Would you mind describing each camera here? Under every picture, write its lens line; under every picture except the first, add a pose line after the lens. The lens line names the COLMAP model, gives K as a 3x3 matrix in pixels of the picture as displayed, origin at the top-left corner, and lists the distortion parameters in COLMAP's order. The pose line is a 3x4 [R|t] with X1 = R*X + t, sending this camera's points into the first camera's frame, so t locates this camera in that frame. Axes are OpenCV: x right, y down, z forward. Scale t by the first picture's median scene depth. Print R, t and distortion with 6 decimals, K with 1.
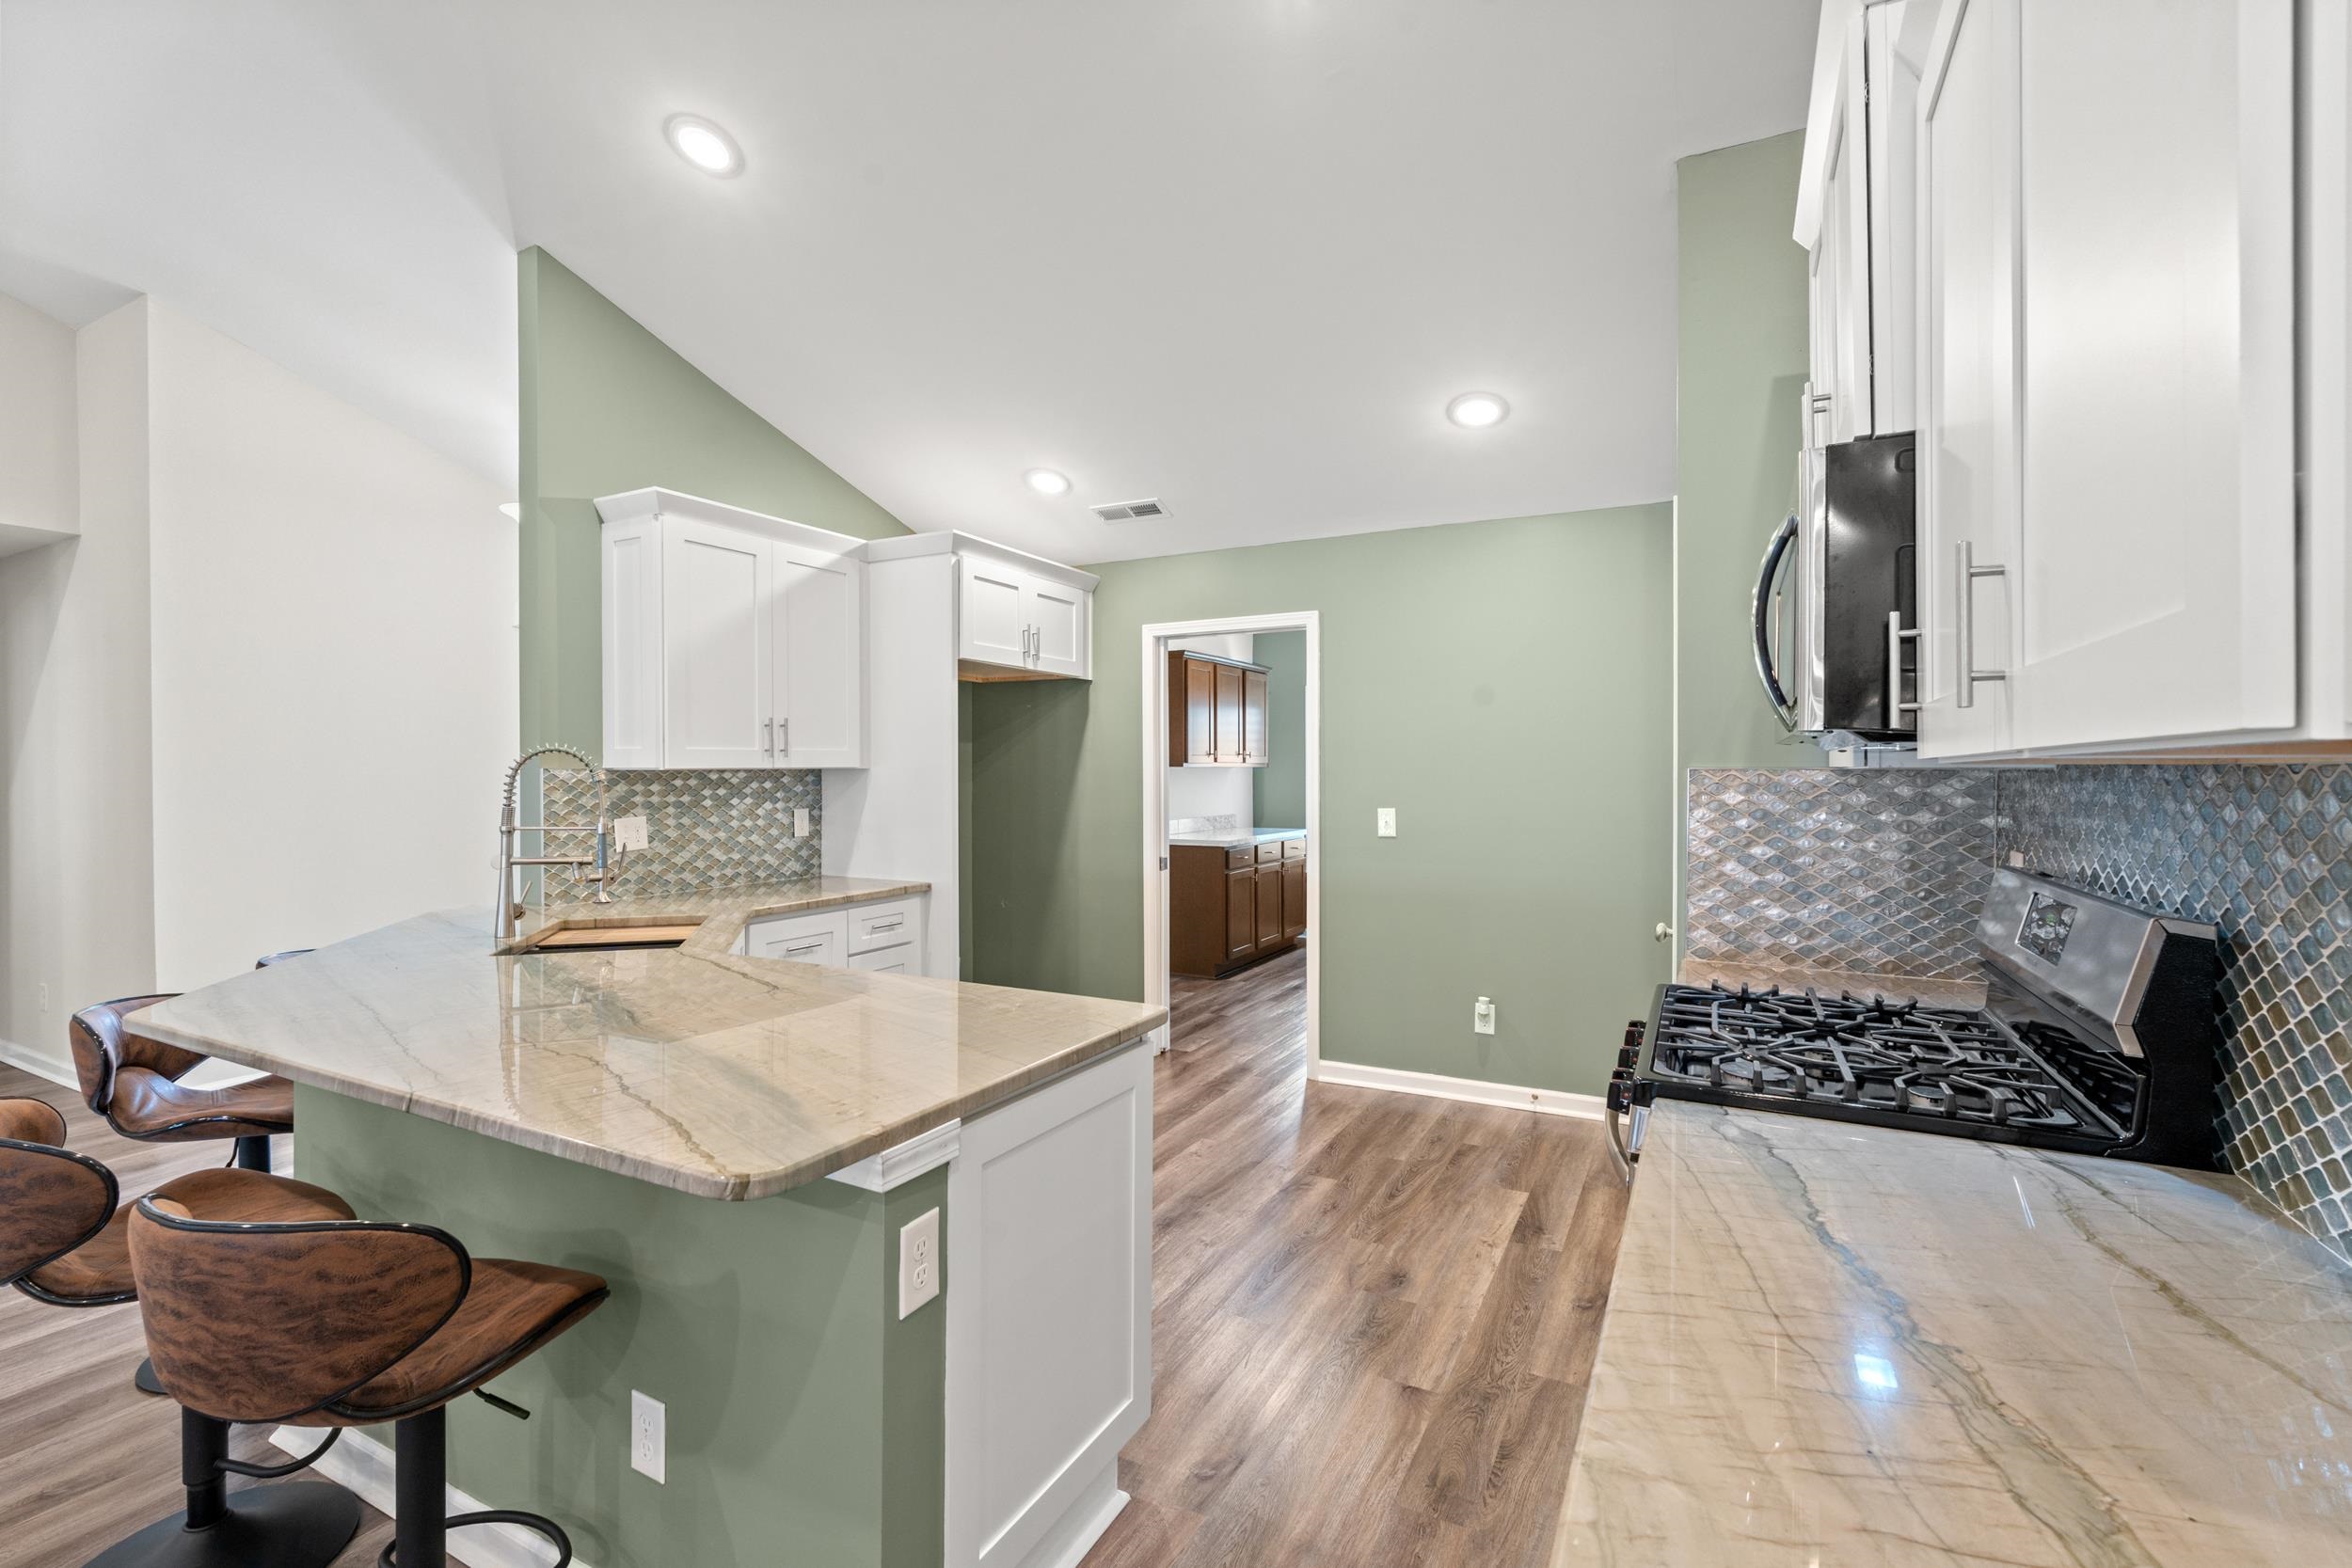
lens RADIAL K [[1029.2, 0, 1169.6], [0, 1029.2, 779.7], [0, 0, 1]] dist [0.002087, -0.000014]
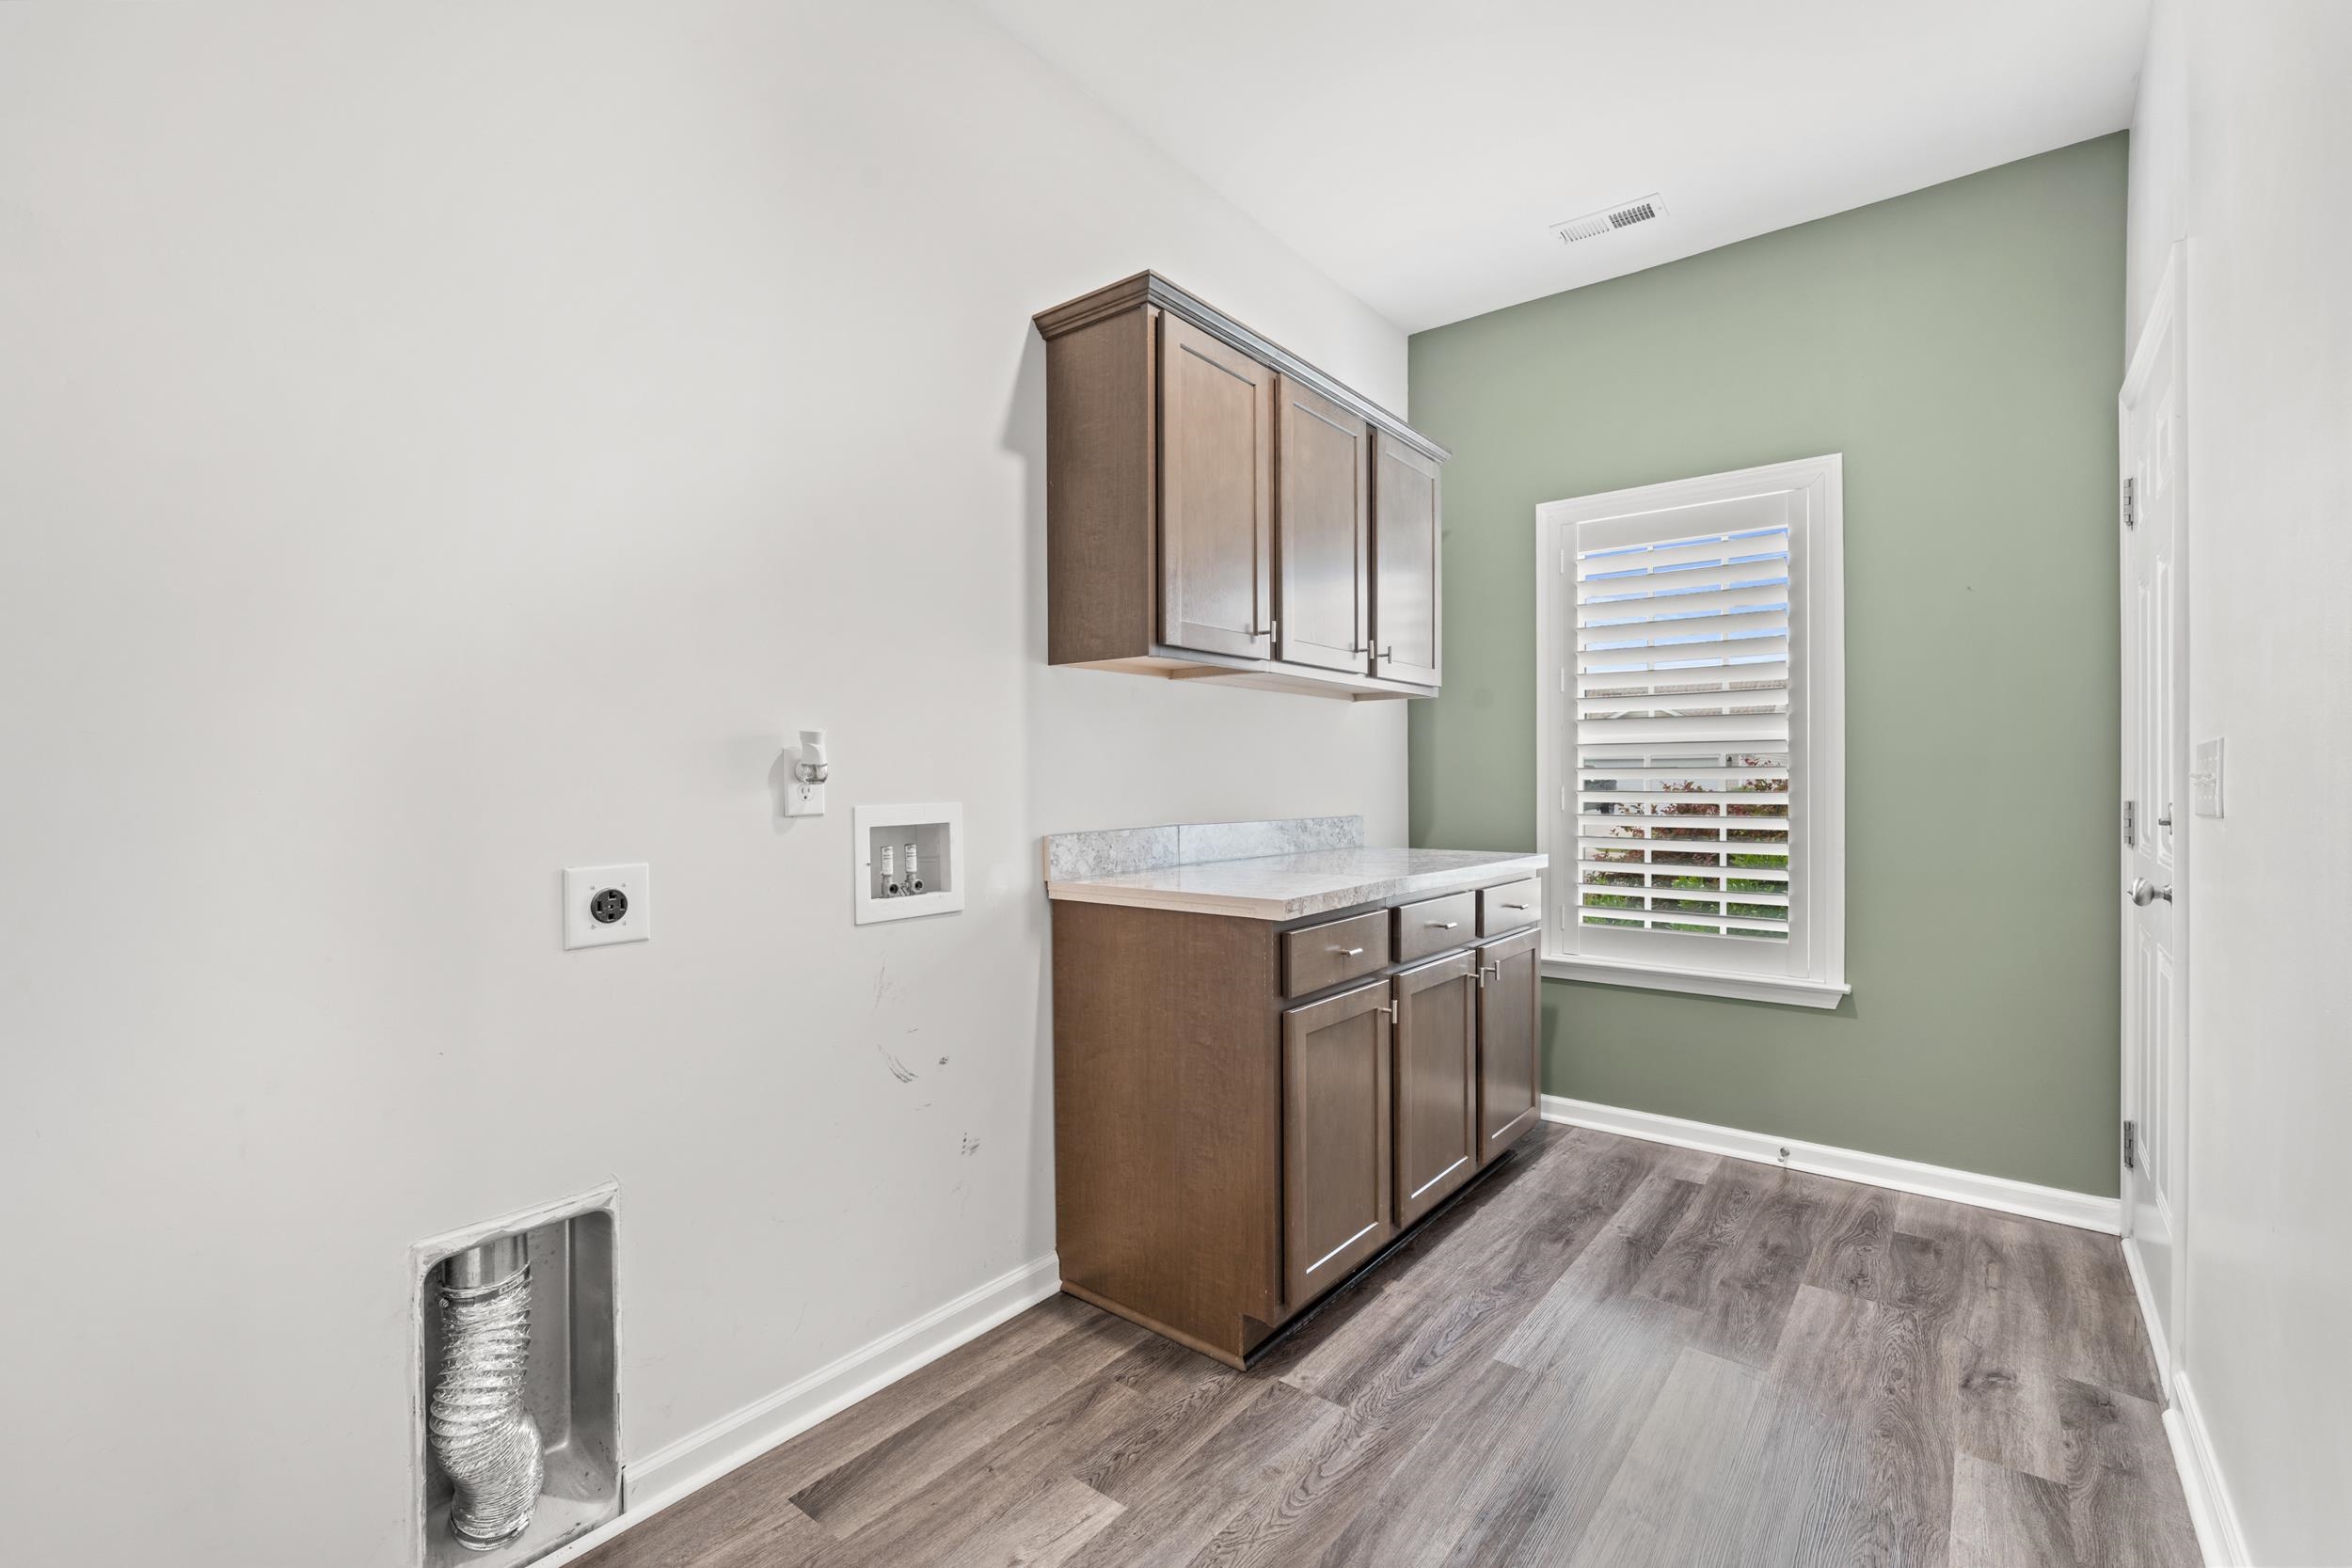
lens RADIAL K [[1029.2, 0, 1187.9], [0, 1029.2, 784.6], [0, 0, 1]] dist [0.002087, -0.000014]
pose [[0.982497, -0.008607, -0.186079, 0.075055], [0.008341, 0.999963, -0.002211, 0.022778], [0.186091, 0.000621, 0.982532, 0.615495]]
